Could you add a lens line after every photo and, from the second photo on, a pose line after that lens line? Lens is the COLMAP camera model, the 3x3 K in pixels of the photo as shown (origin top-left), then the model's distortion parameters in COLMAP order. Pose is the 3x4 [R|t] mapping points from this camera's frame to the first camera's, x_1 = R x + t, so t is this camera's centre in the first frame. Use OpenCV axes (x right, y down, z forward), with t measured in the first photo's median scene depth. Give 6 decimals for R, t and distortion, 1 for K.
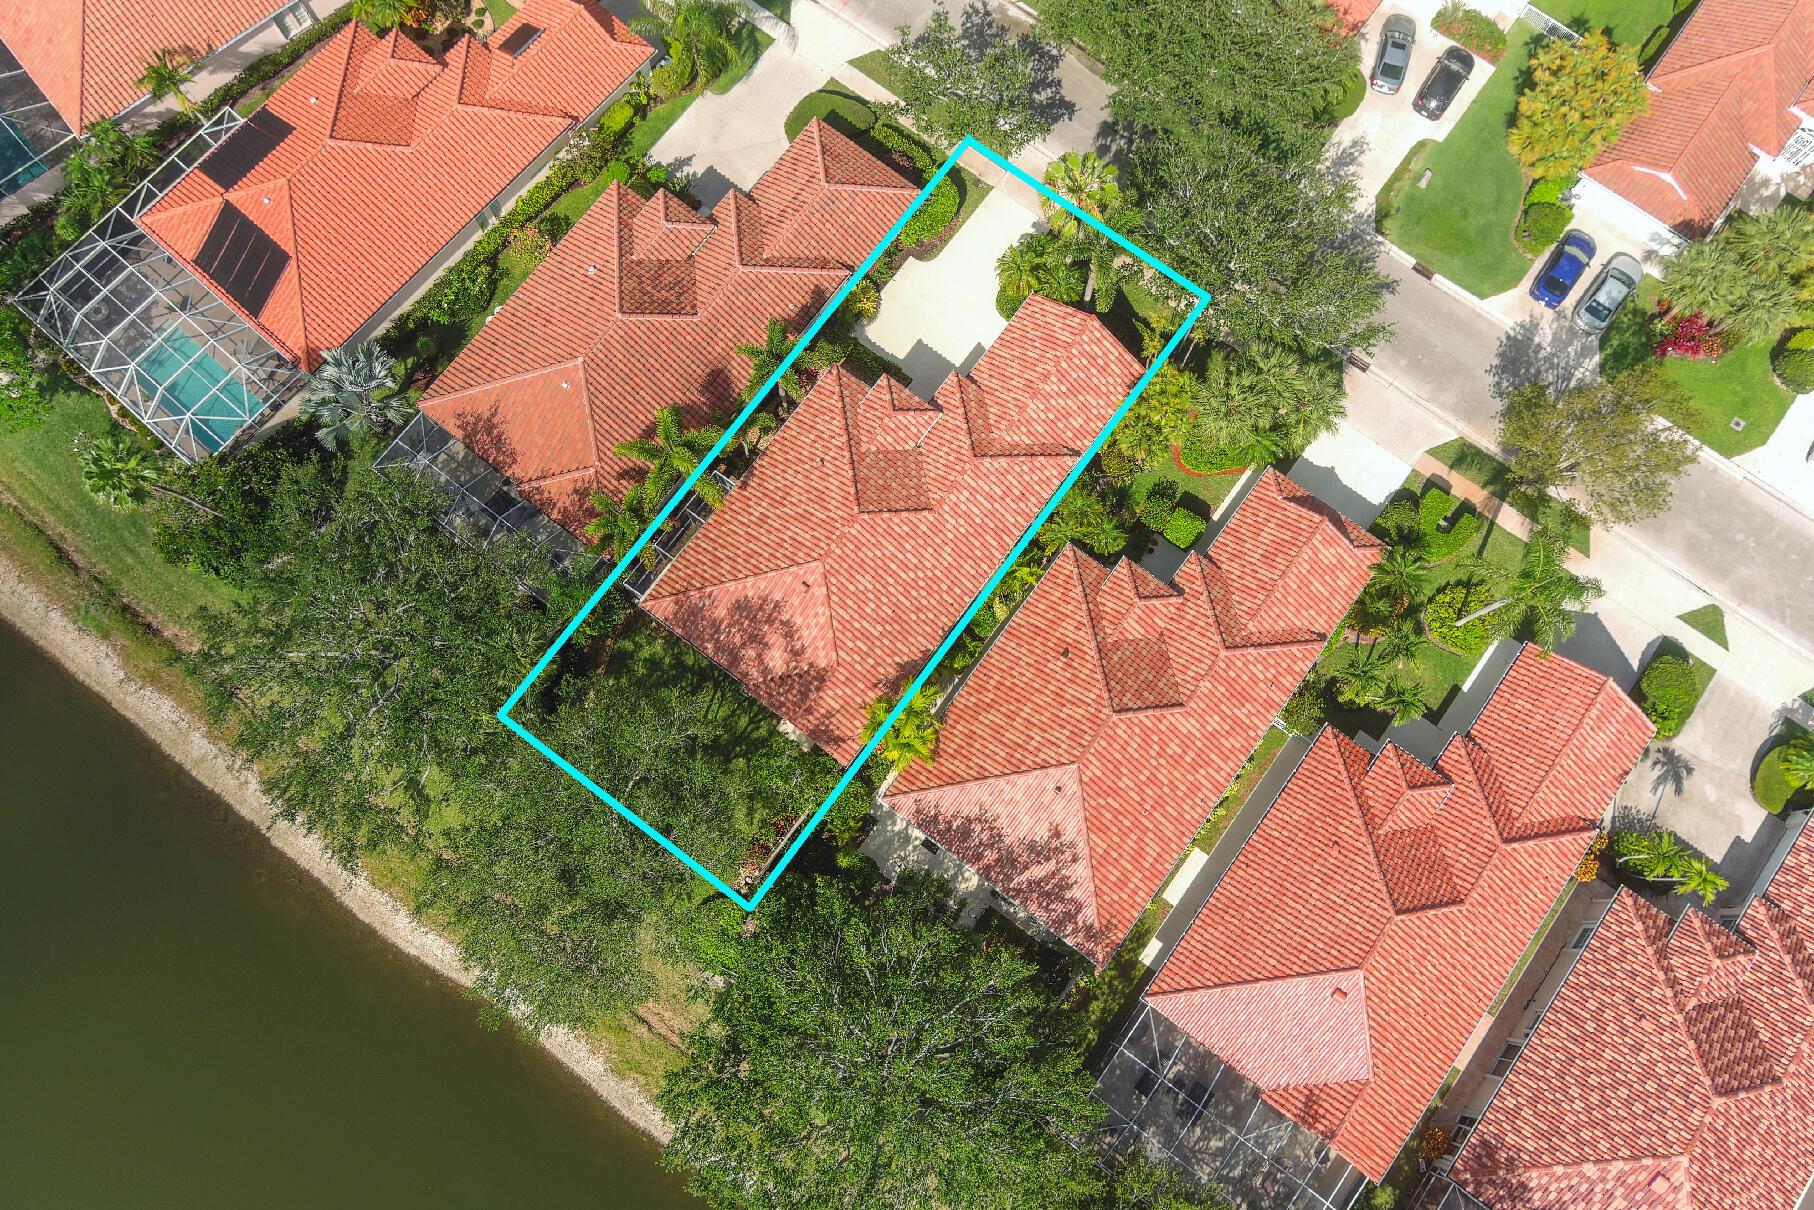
lens RADIAL K [[1457.1, 0, 895.1], [0, 1457.1, 590.8], [0, 0, 1]] dist [0.031109, -0.034154]
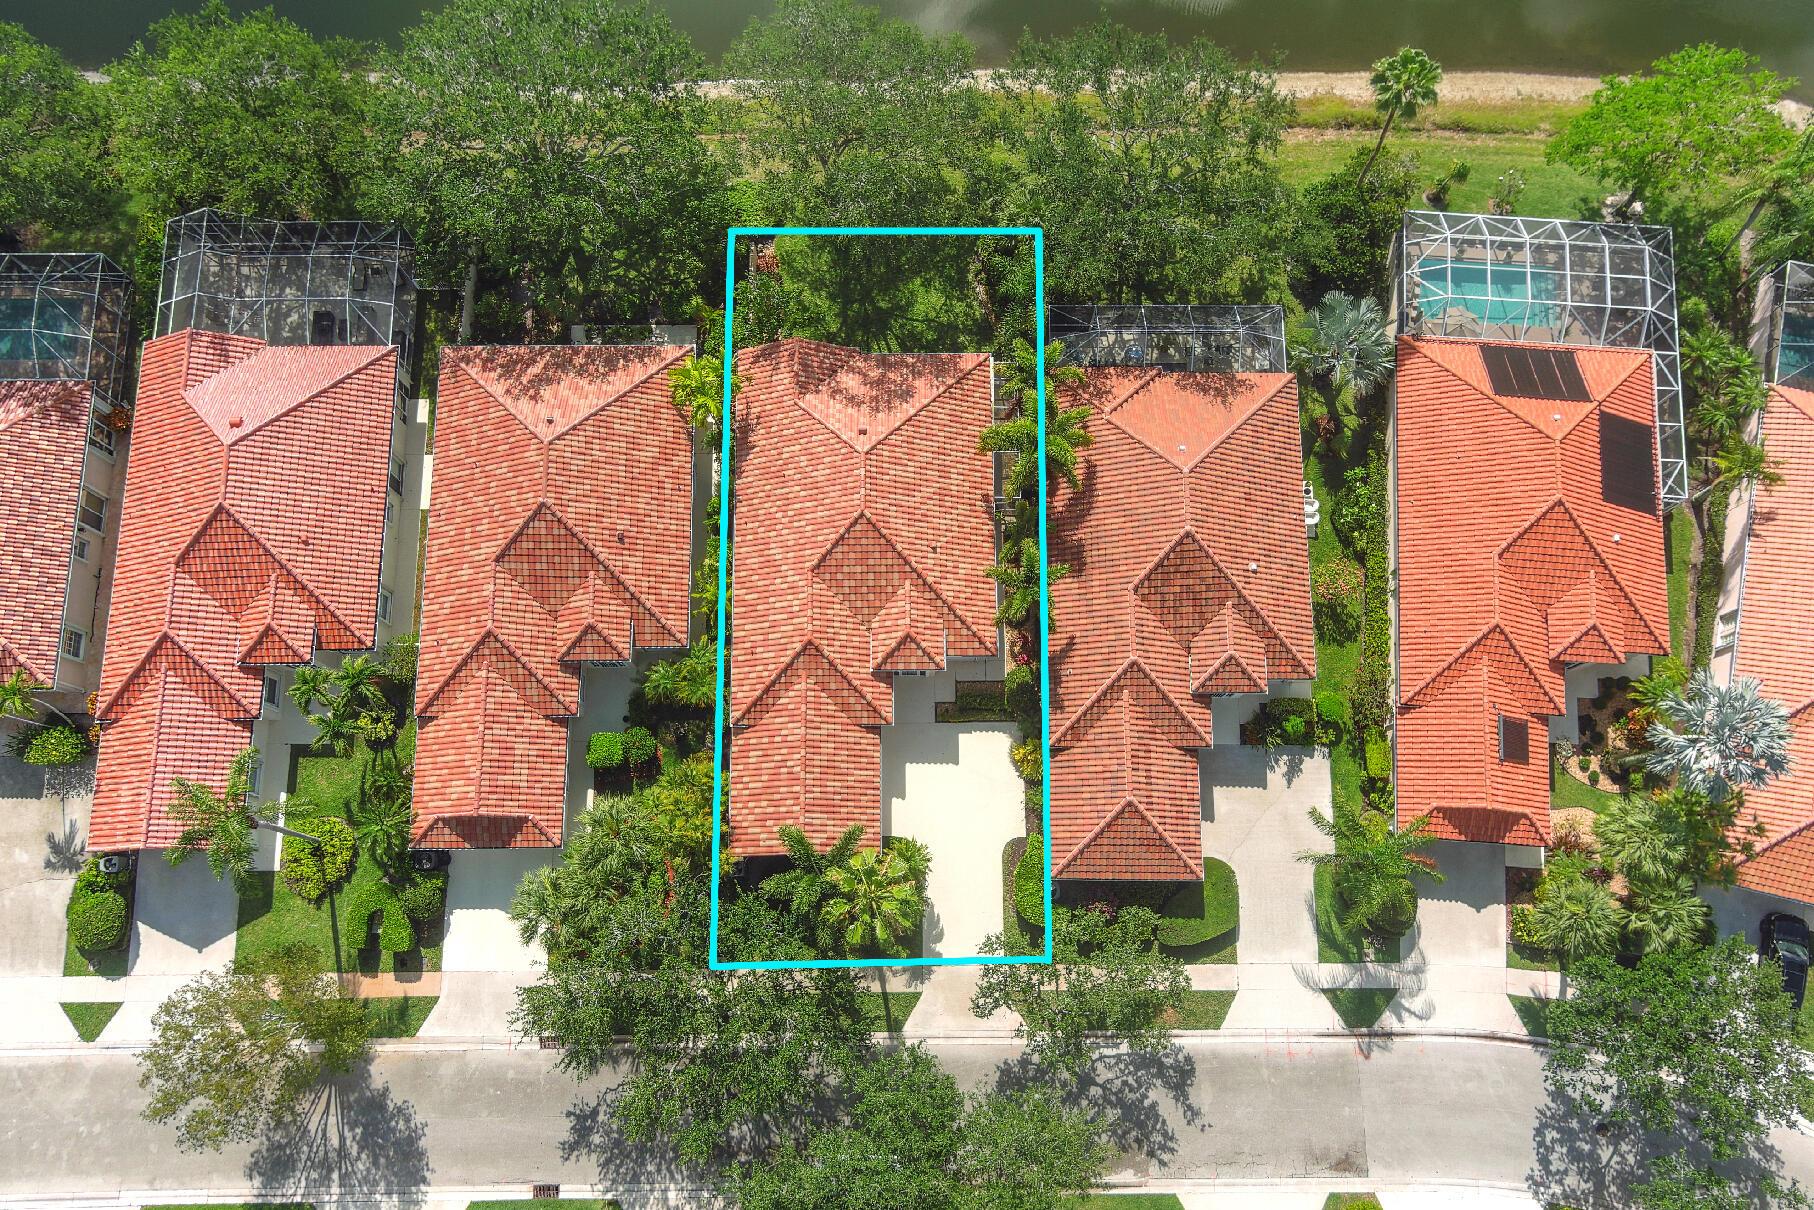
lens RADIAL K [[1457.1, 0, 915.9], [0, 1457.1, 592.4], [0, 0, 1]] dist [0.031109, -0.034154]
pose [[-0.795494, 0.586329, -0.152998, 0.122707], [-0.590614, -0.693757, 0.412161, -0.490657], [0.135518, 0.418234, 0.898173, 0.120552]]
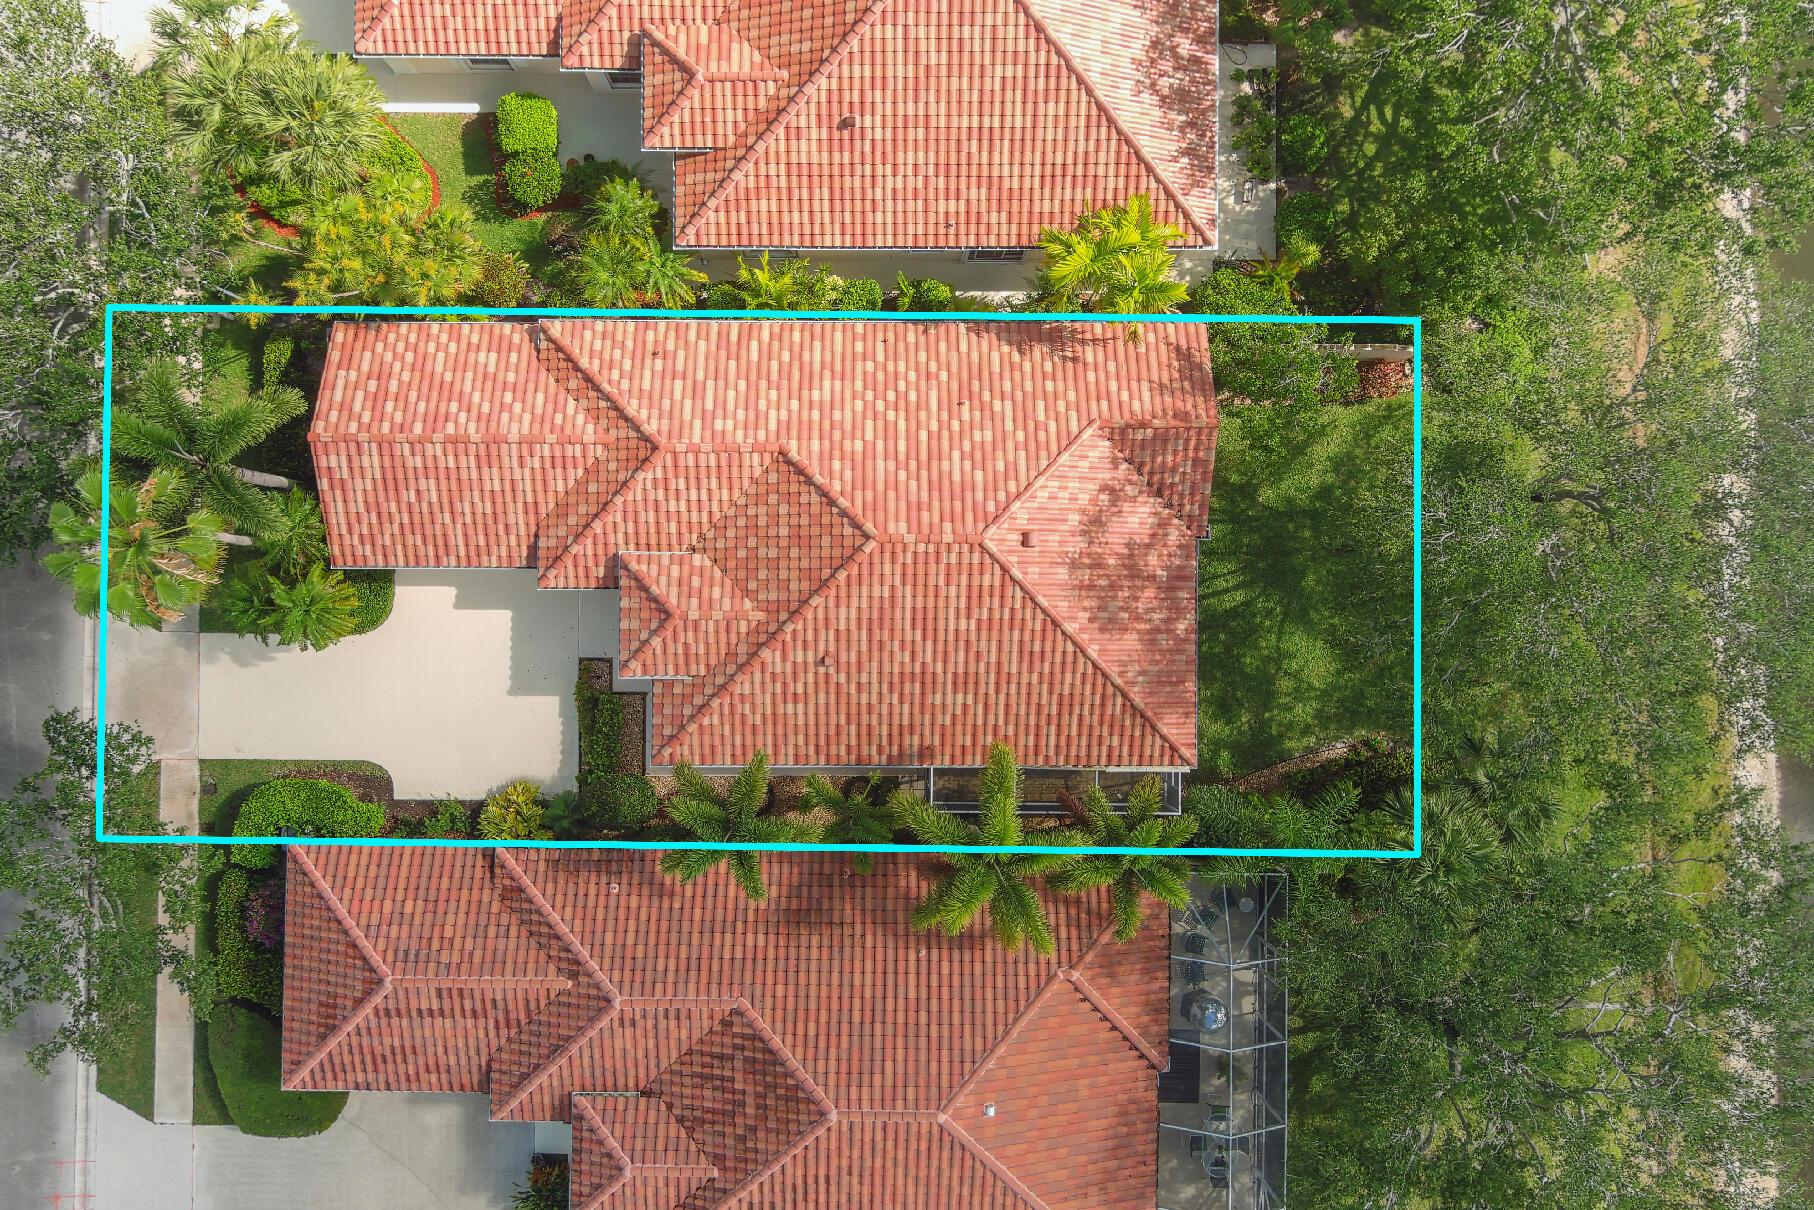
lens RADIAL K [[1457.1, 0, 884.7], [0, 1457.1, 593.3], [0, 0, 1]] dist [0.031109, -0.034154]
pose [[-0.595081, -0.803654, 0.004368, -0.044473], [0.778662, -0.575213, 0.250631, -0.190258], [-0.198908, 0.152547, 0.968073, 0.423509]]
